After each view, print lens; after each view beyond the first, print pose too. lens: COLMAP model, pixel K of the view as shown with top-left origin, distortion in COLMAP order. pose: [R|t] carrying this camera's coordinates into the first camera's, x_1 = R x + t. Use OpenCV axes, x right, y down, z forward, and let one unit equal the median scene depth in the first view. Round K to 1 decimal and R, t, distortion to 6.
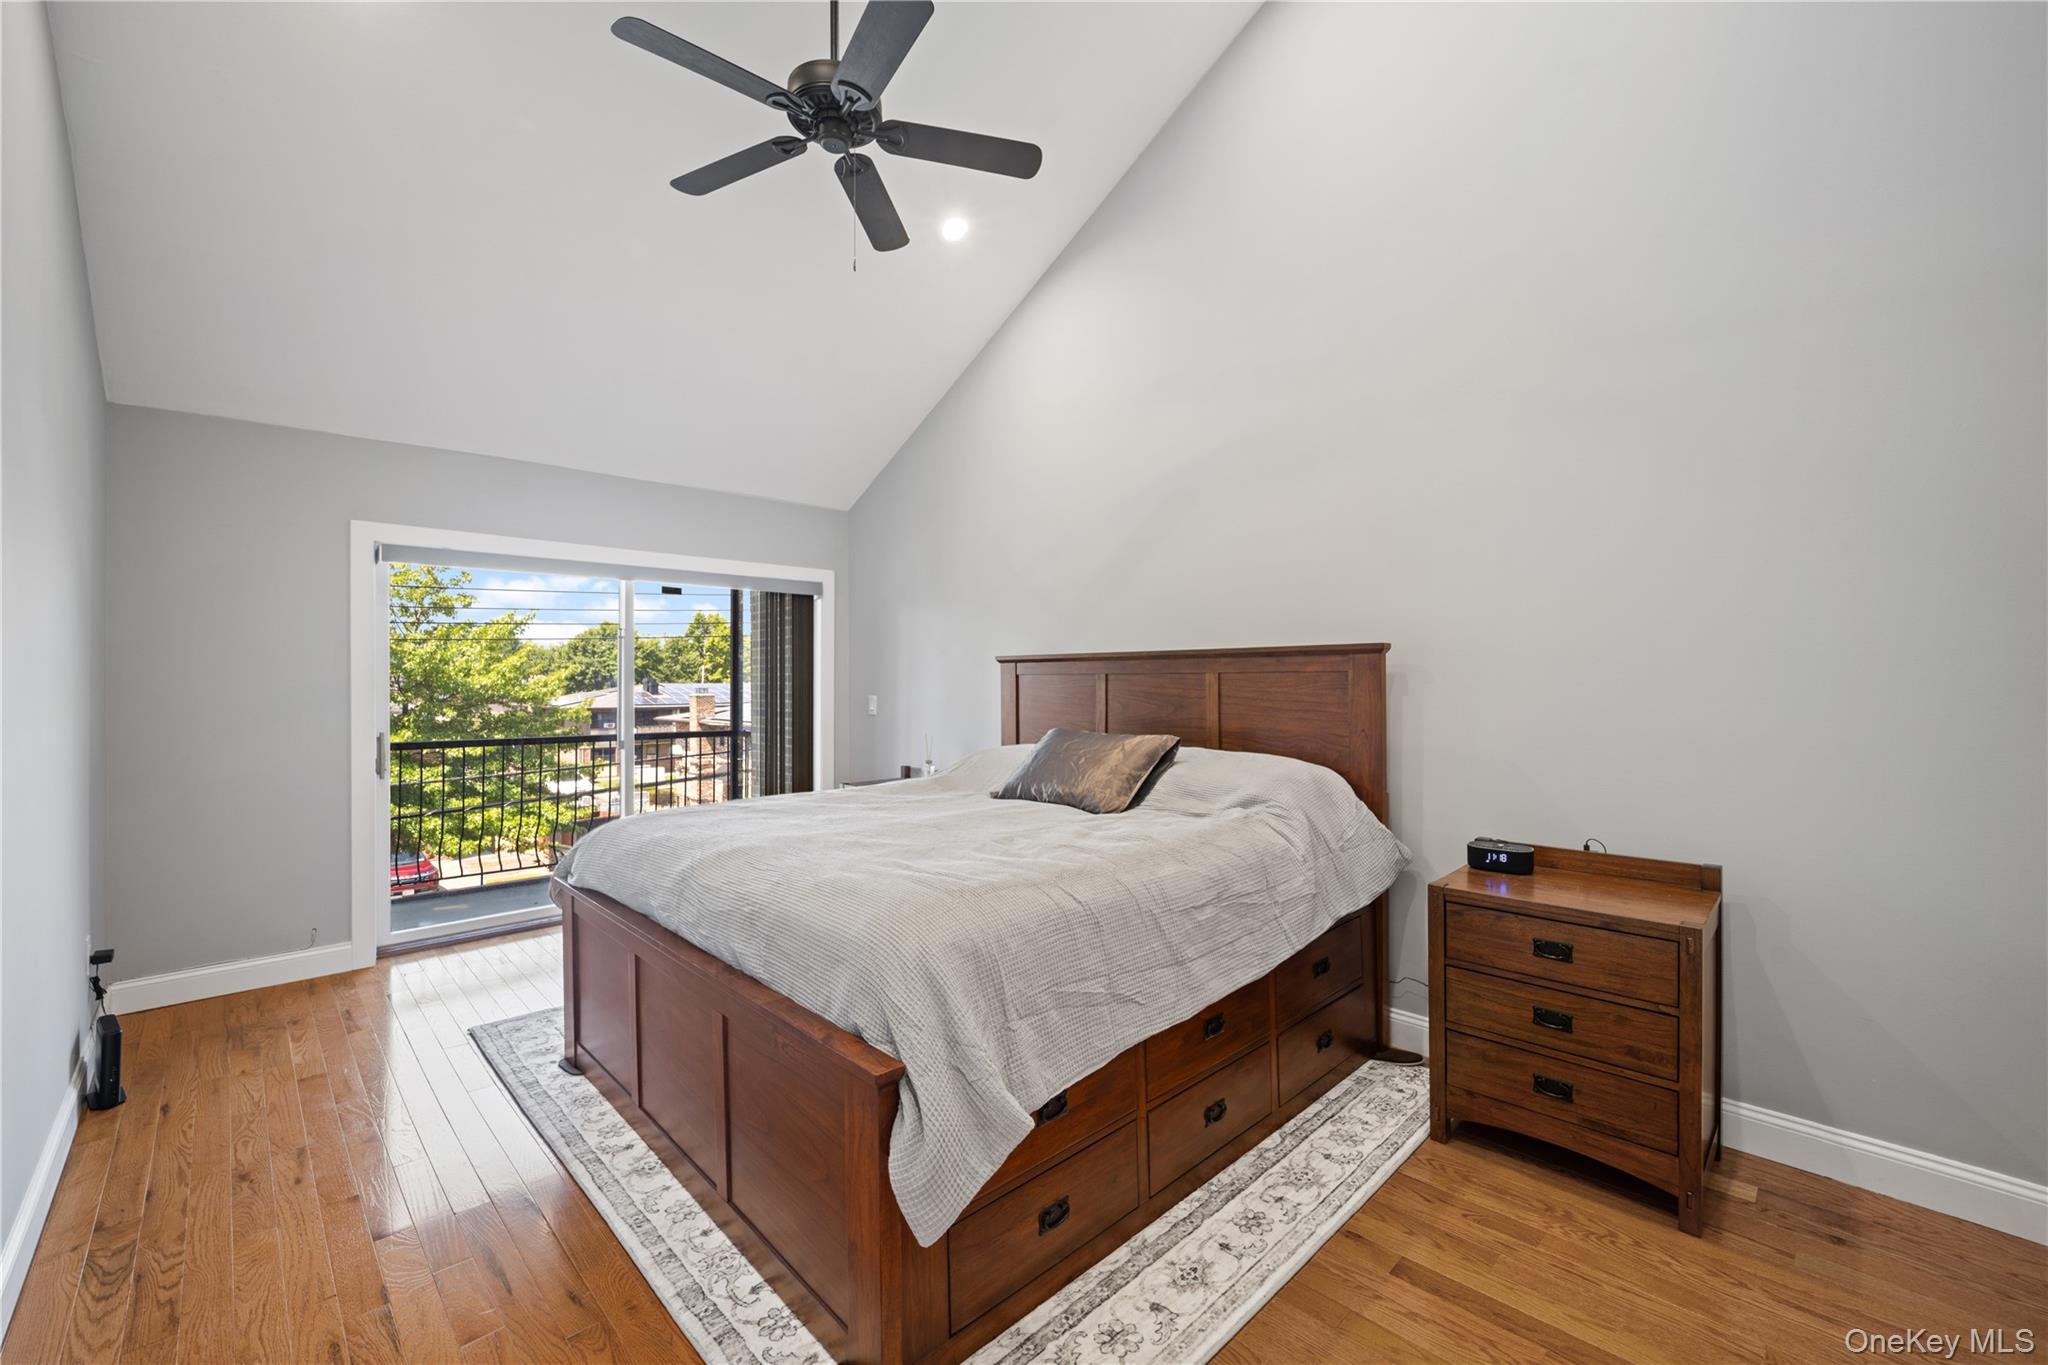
lens RADIAL K [[830.5, 0, 1030.1], [0, 830.5, 679.4], [0, 0, 1]] dist [-0.003706, 0.000488]
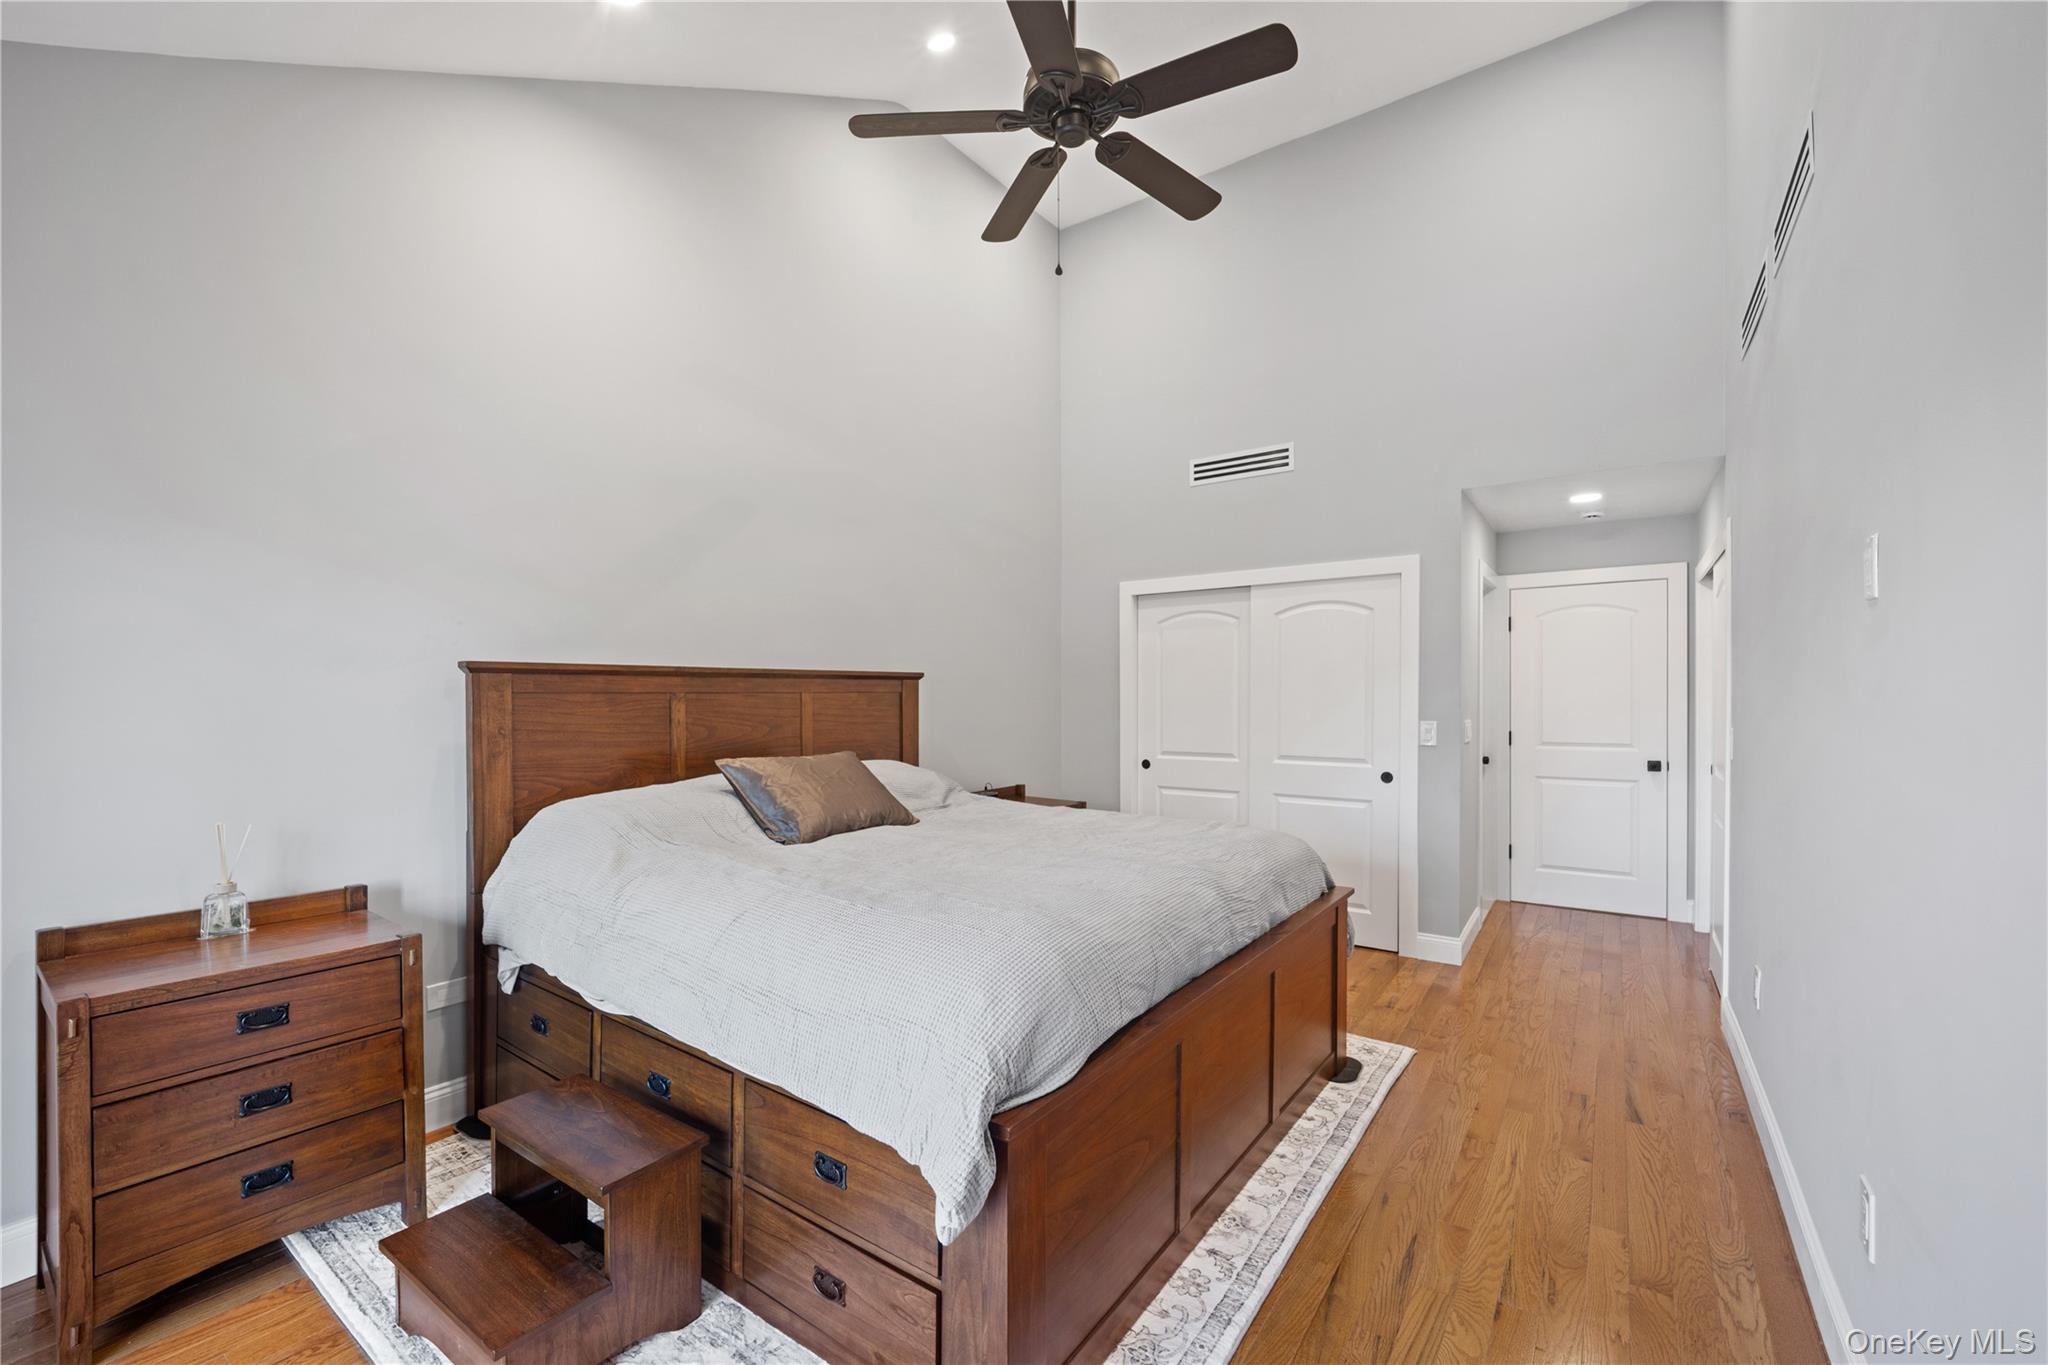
lens RADIAL K [[837.4, 0, 1026.3], [0, 837.4, 702.5], [0, 0, 1]] dist [-0.002194, -0.000497]
pose [[-0.179117, -0.000967, 0.983827, -0.927448], [0.005012, 0.999986, 0.001895, 0.004502], [-0.983815, 0.005270, -0.179110, 0.965692]]
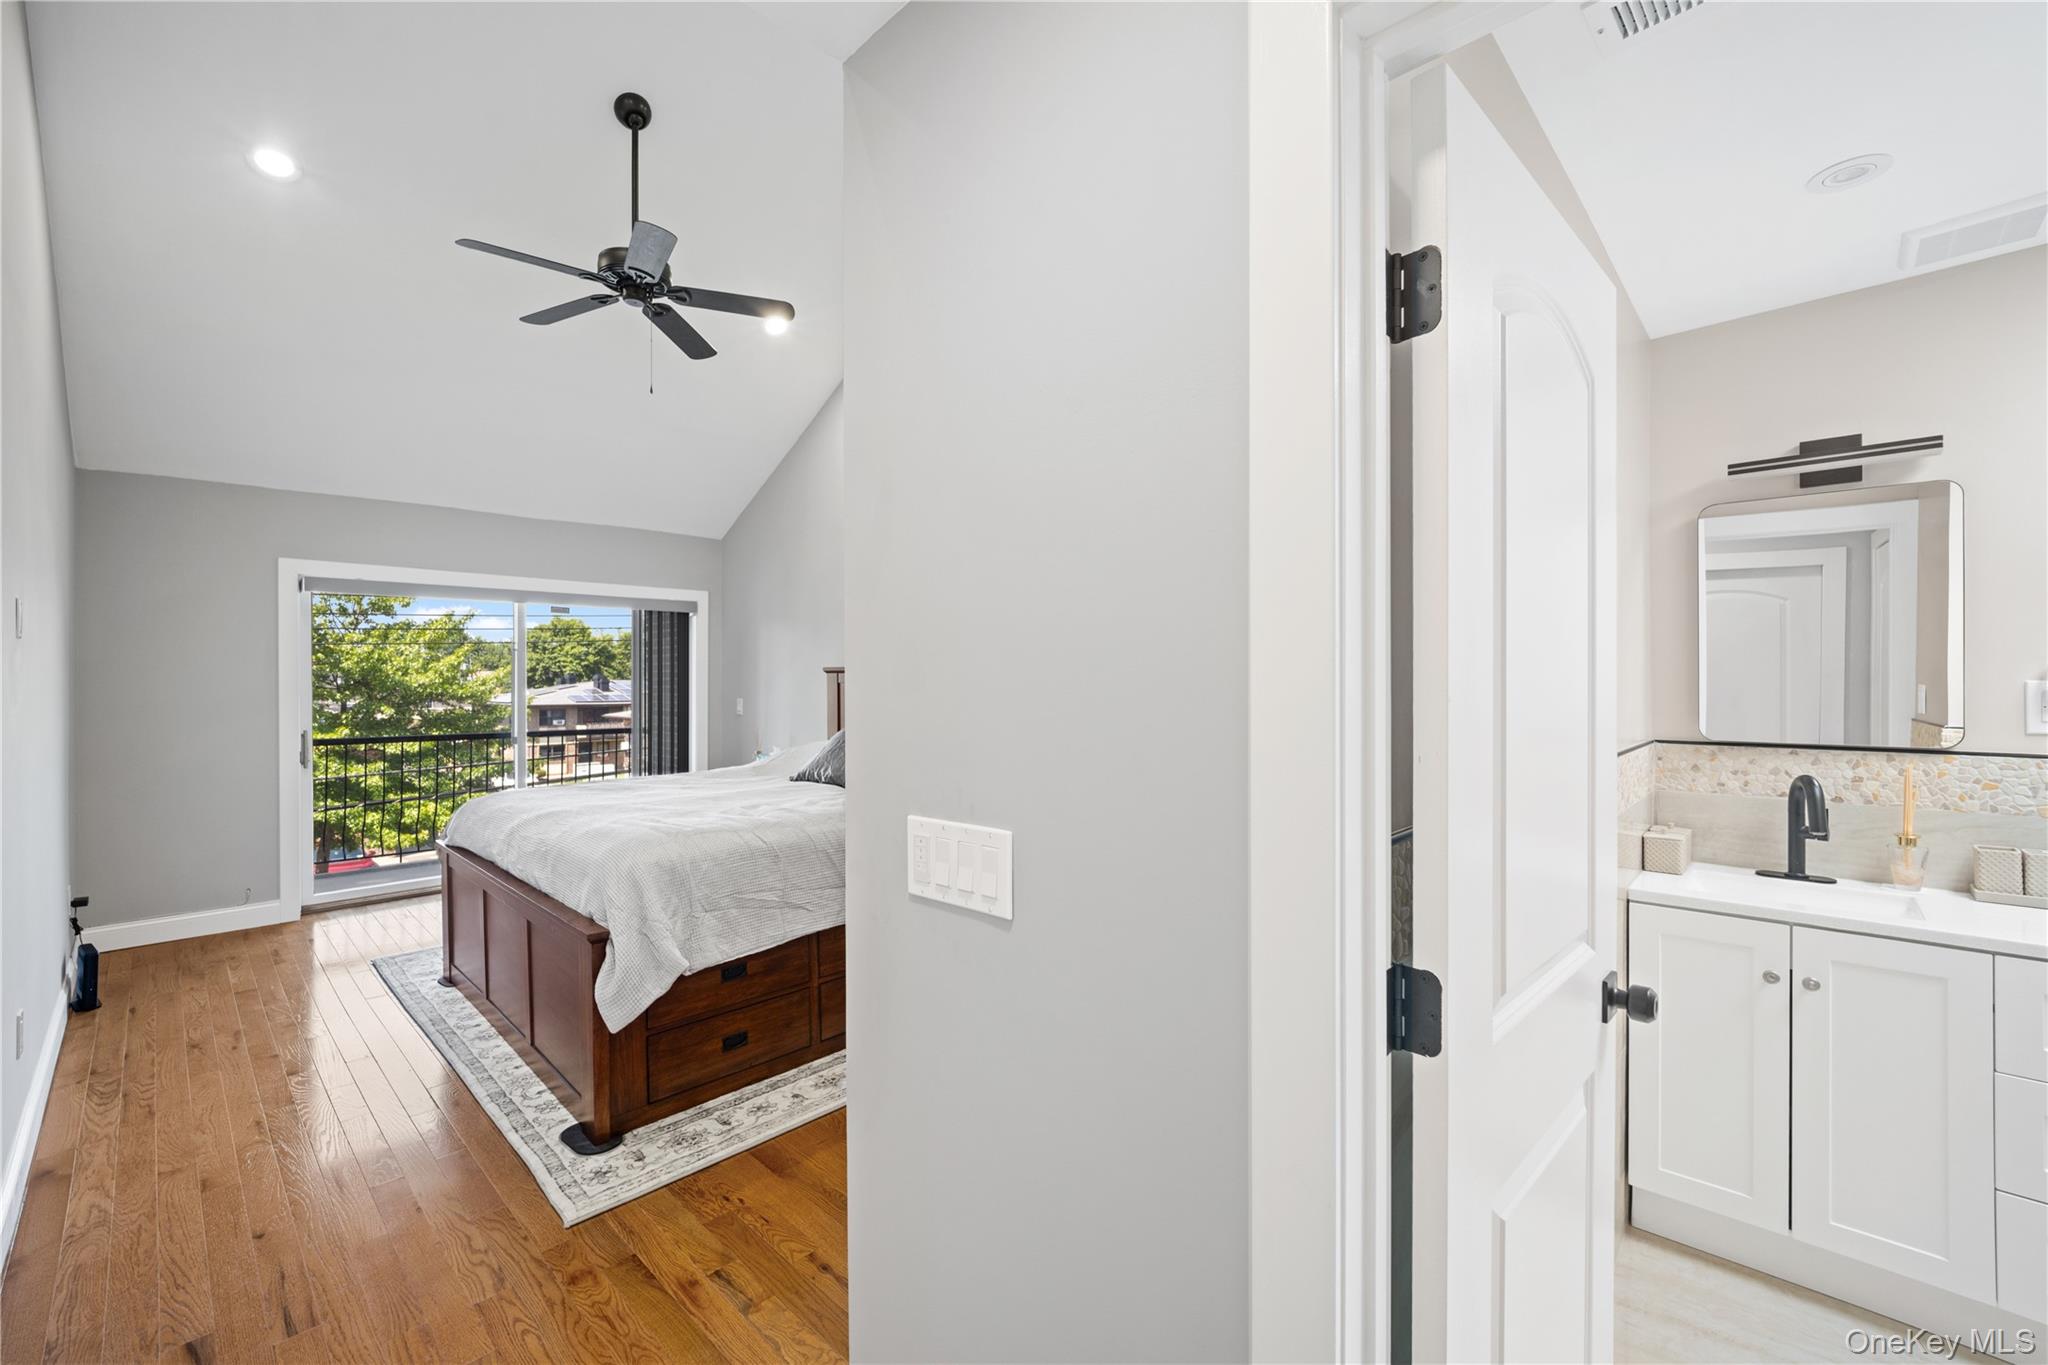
lens RADIAL K [[834.3, 0, 1025.7], [0, 834.3, 679.8], [0, 0, 1]] dist [-0.003794, -0.000210]
pose [[0.999355, 0.001584, 0.035862, 0.284647], [-0.001753, 0.999987, 0.004695, -0.021668], [-0.035854, -0.004755, 0.999346, -0.318526]]
